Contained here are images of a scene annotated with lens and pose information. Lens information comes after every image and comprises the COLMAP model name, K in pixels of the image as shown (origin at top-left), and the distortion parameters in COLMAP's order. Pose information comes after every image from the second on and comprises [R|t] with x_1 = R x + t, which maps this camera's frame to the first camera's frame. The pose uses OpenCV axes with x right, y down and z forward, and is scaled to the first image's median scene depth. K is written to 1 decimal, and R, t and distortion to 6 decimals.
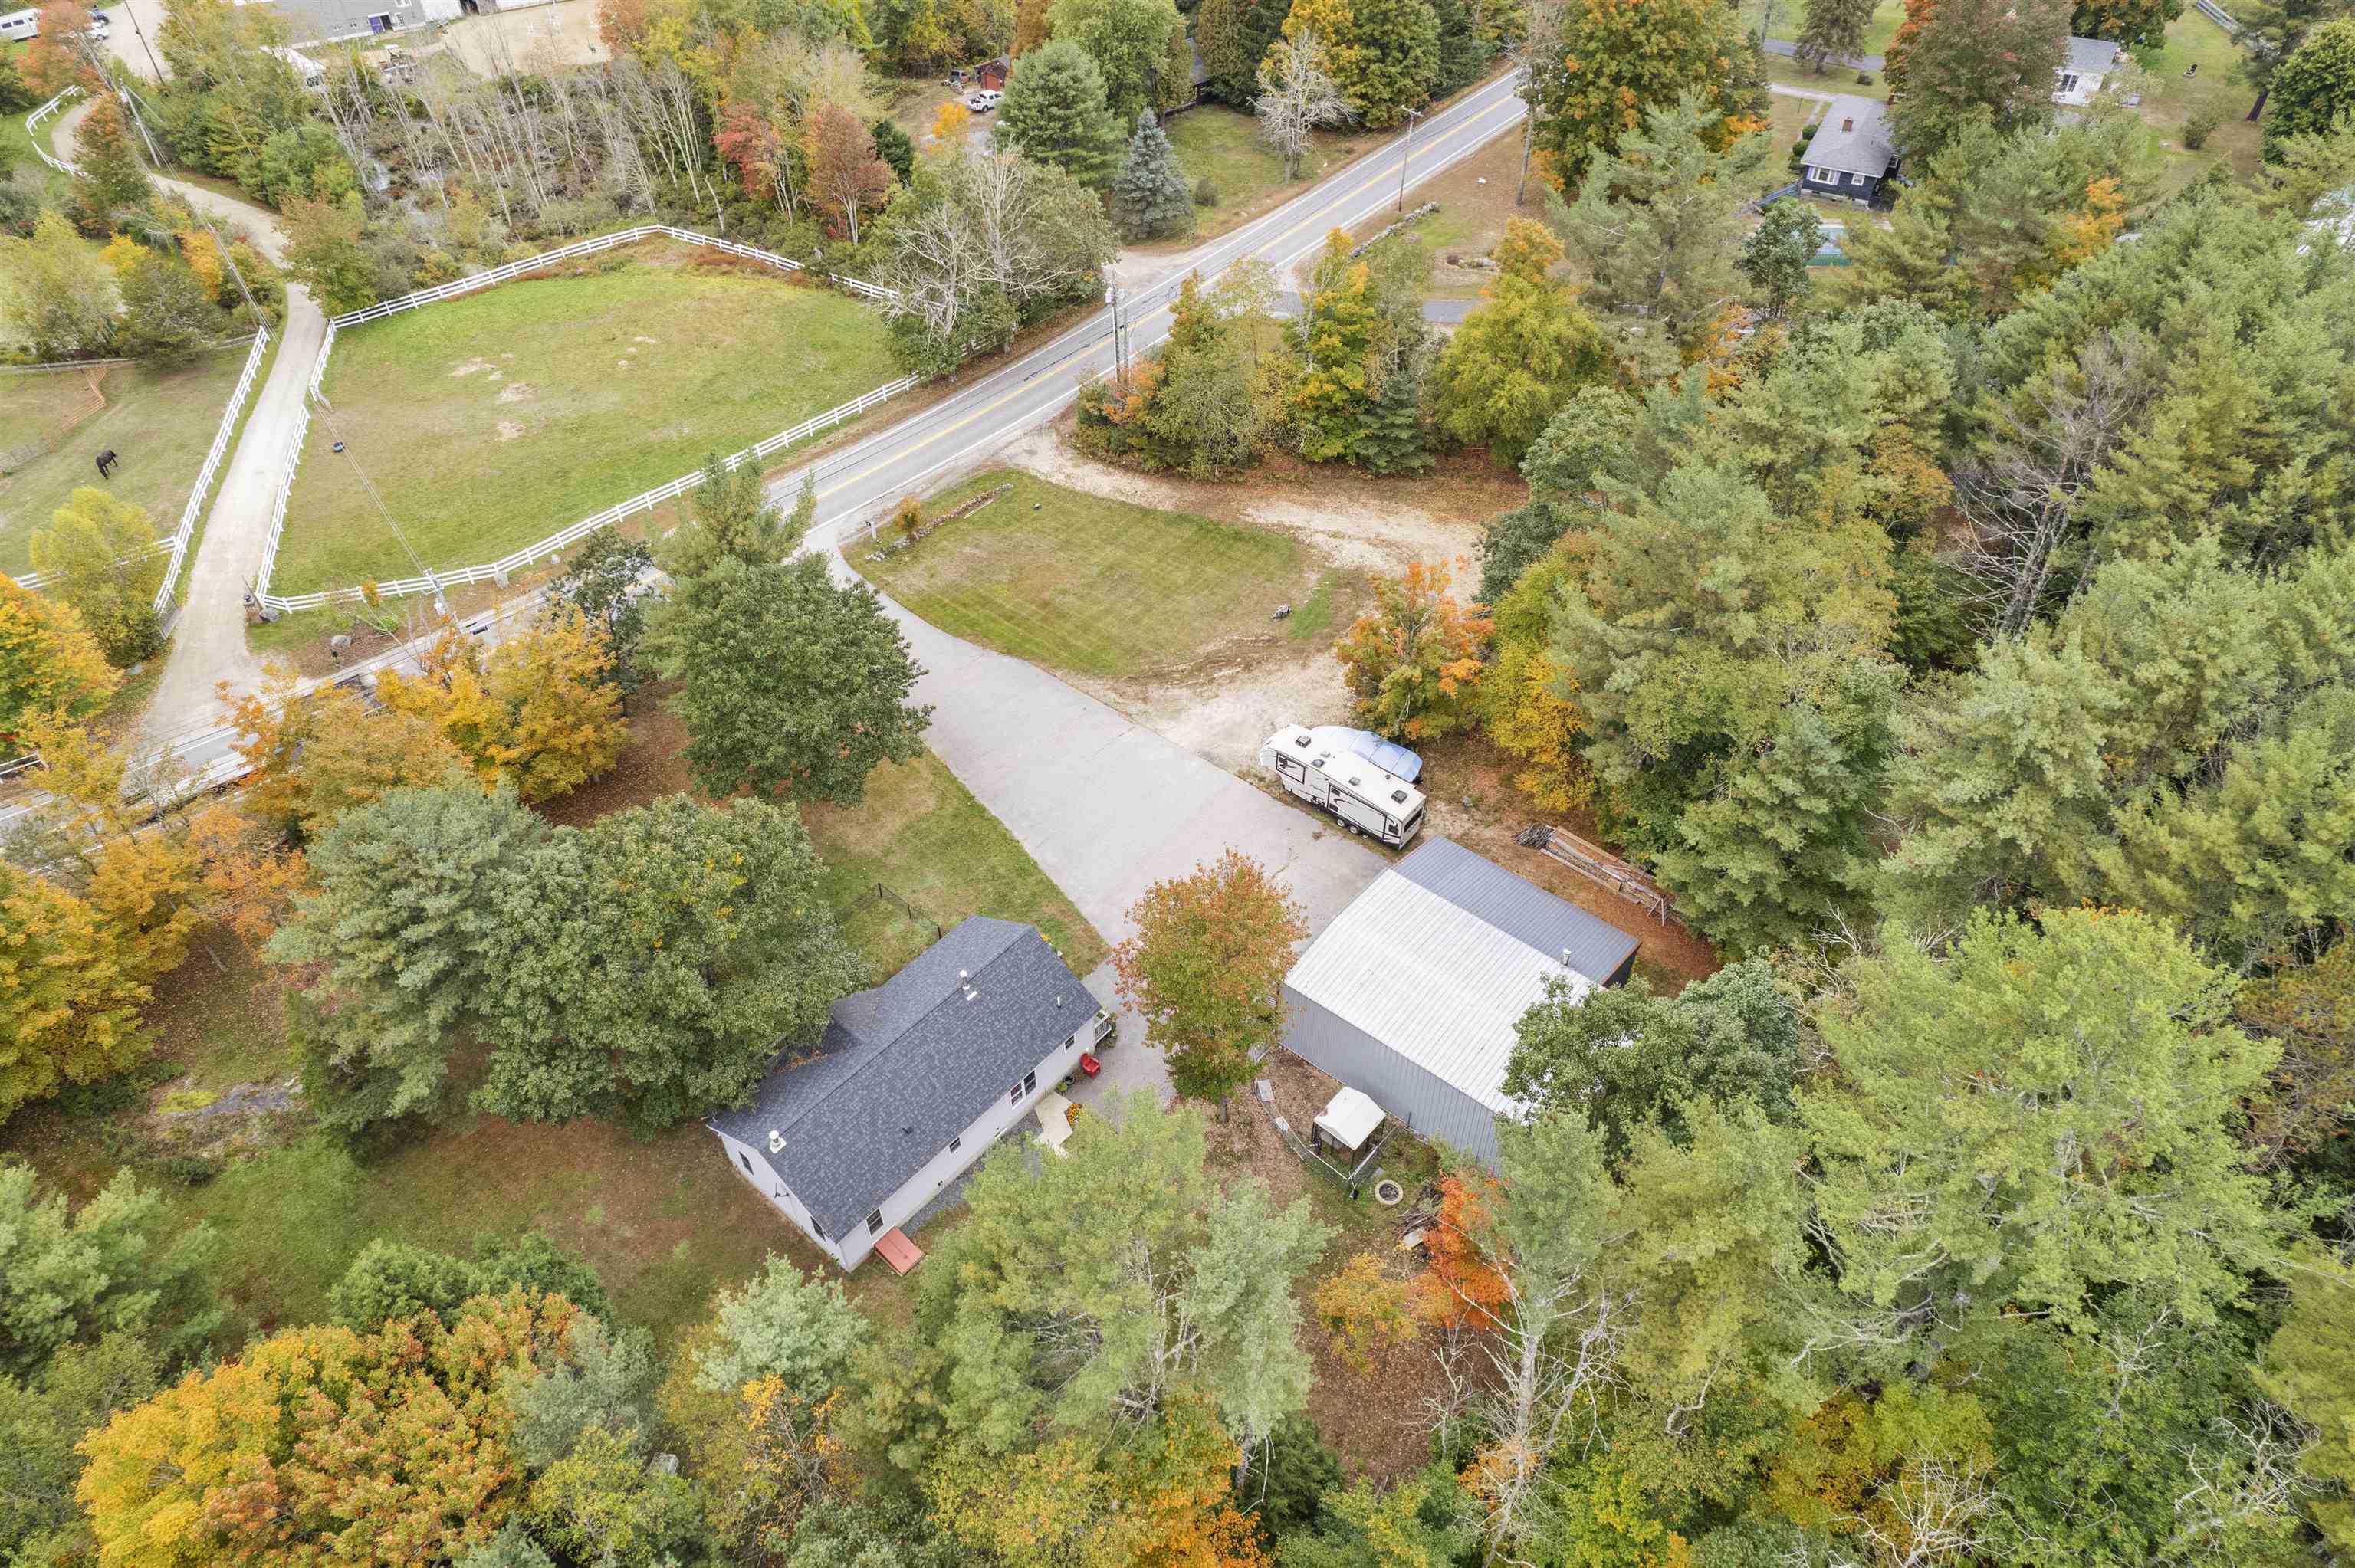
lens RADIAL K [[1487.8, 0, 1170.9], [0, 1487.8, 782.2], [0, 0, 1]] dist [-0.039206, 0.002705]
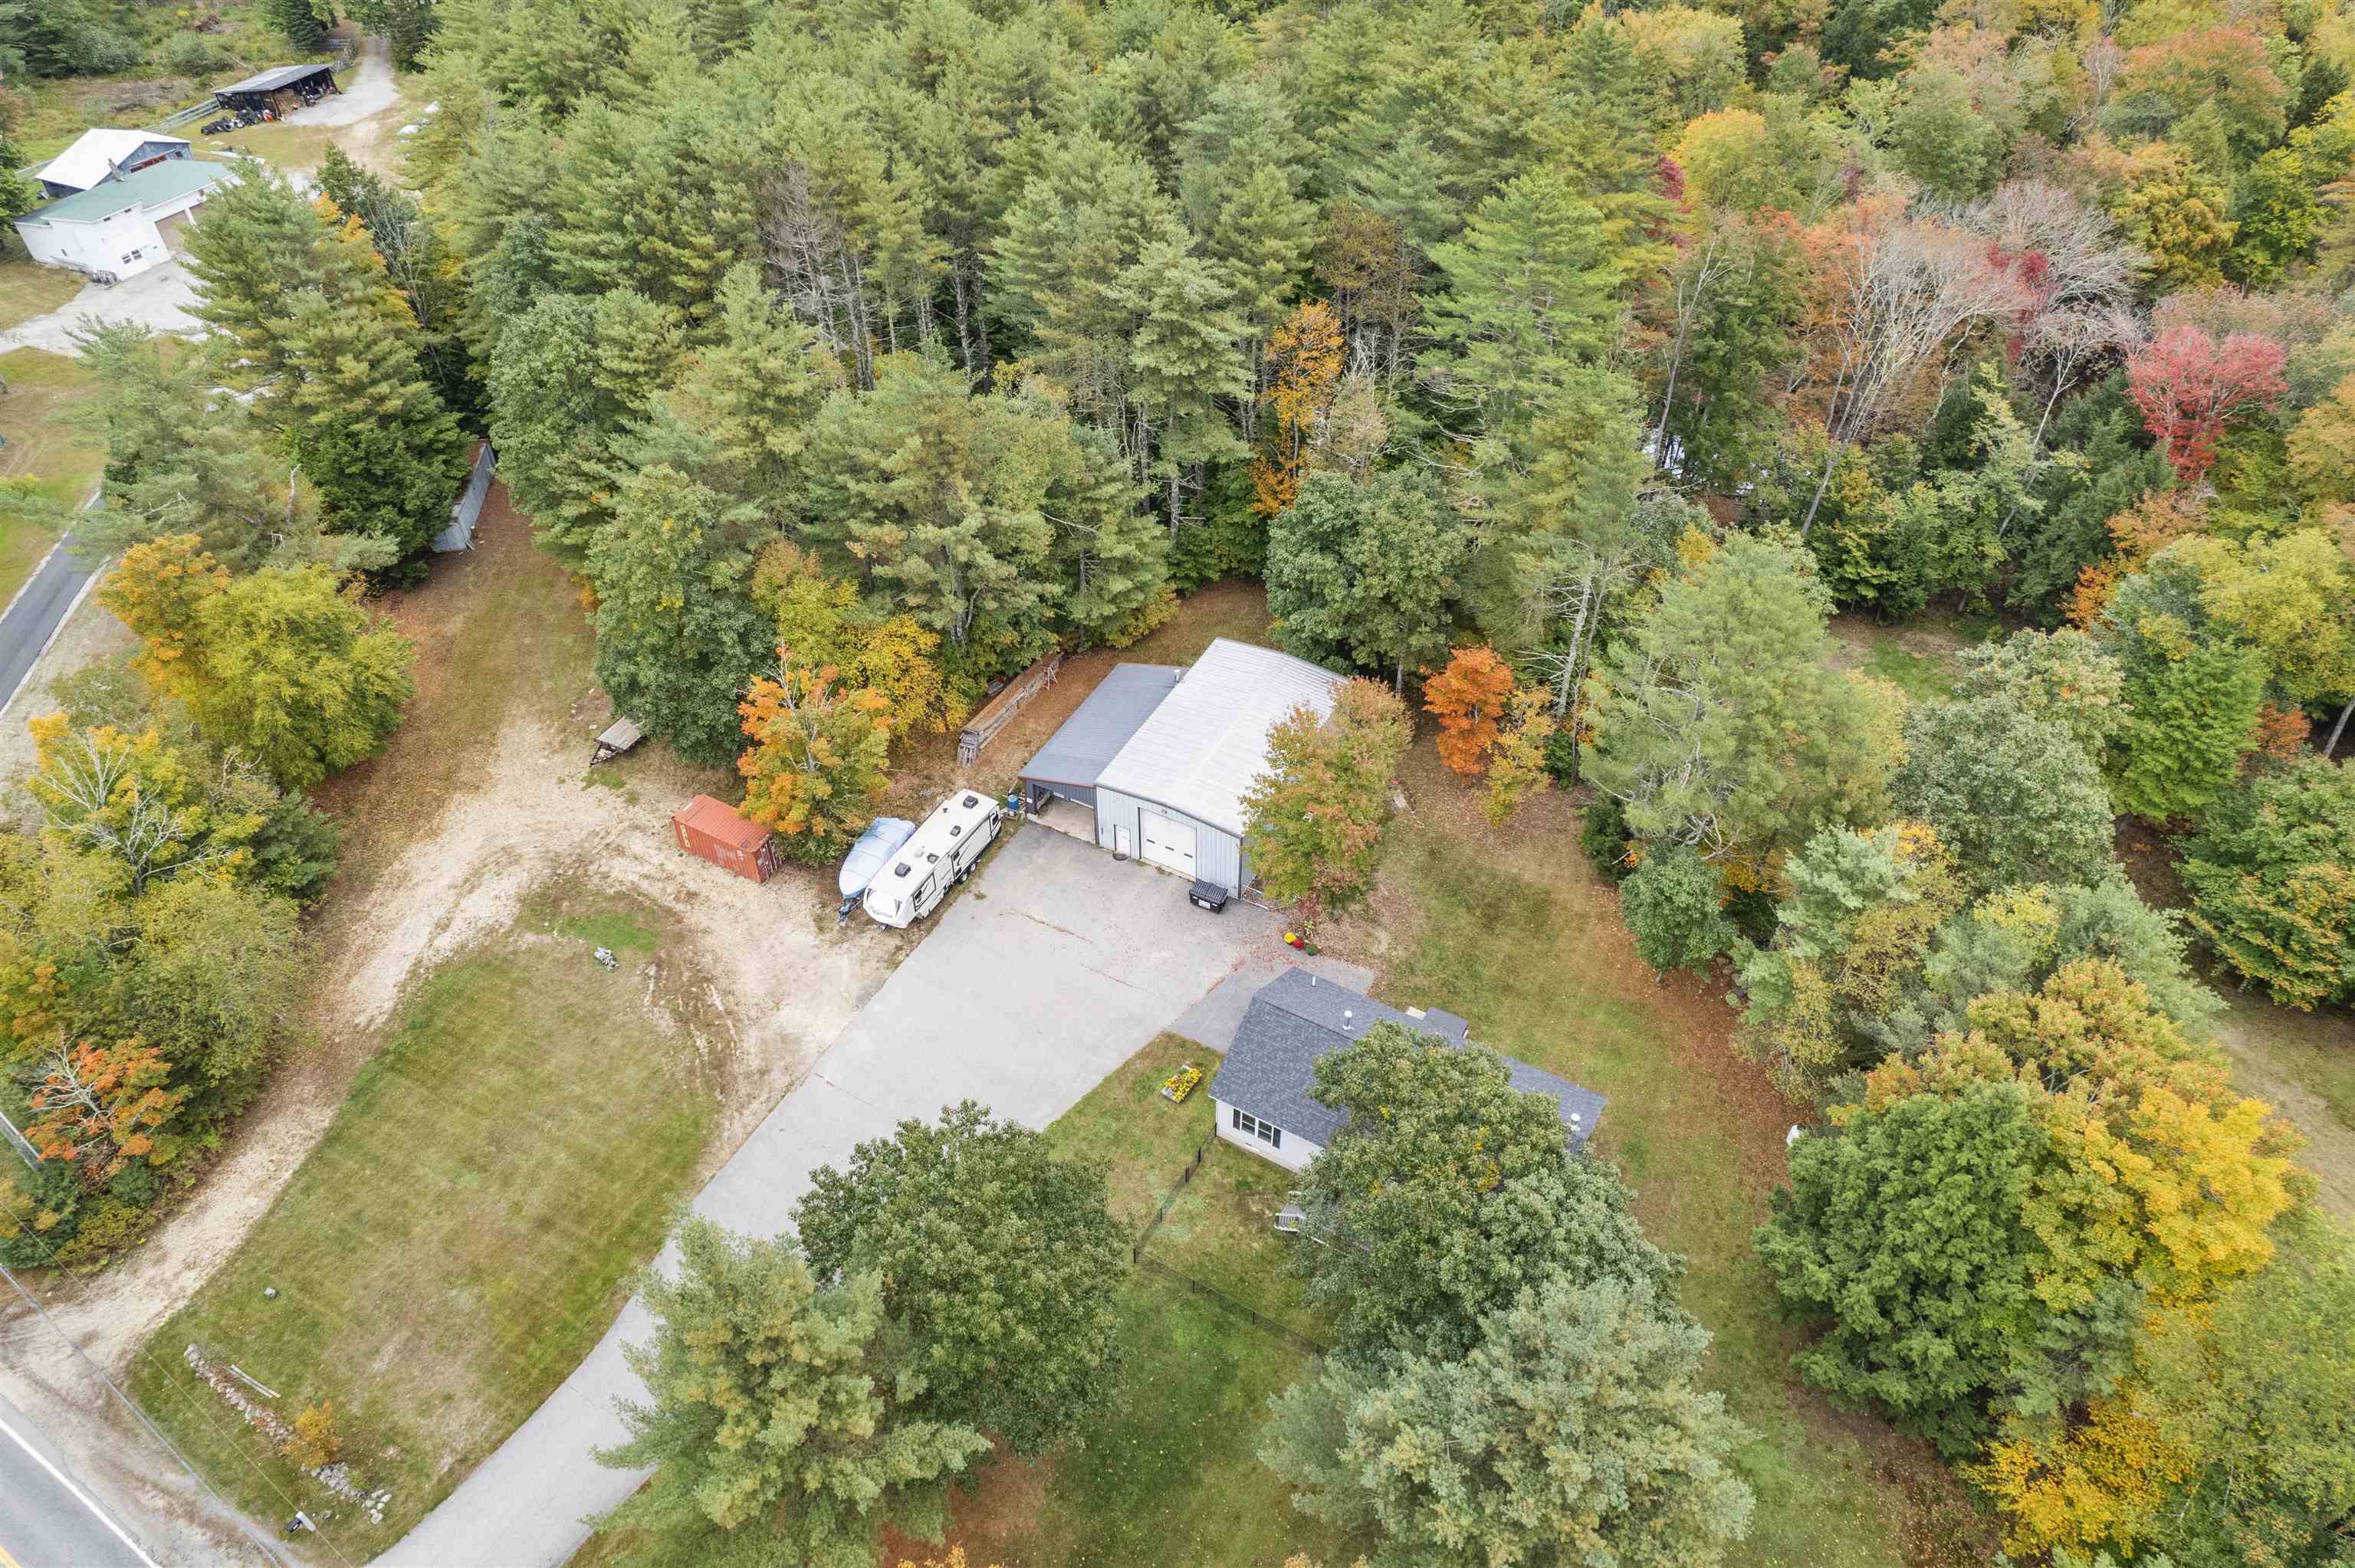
lens RADIAL K [[1487.8, 0, 1170.9], [0, 1487.8, 782.2], [0, 0, 1]] dist [-0.039206, 0.002705]
pose [[-0.192609, -0.657393, 0.728517, -0.484659], [0.682404, 0.443766, 0.580859, -0.394574], [-0.705143, 0.609021, 0.363134, 0.409403]]
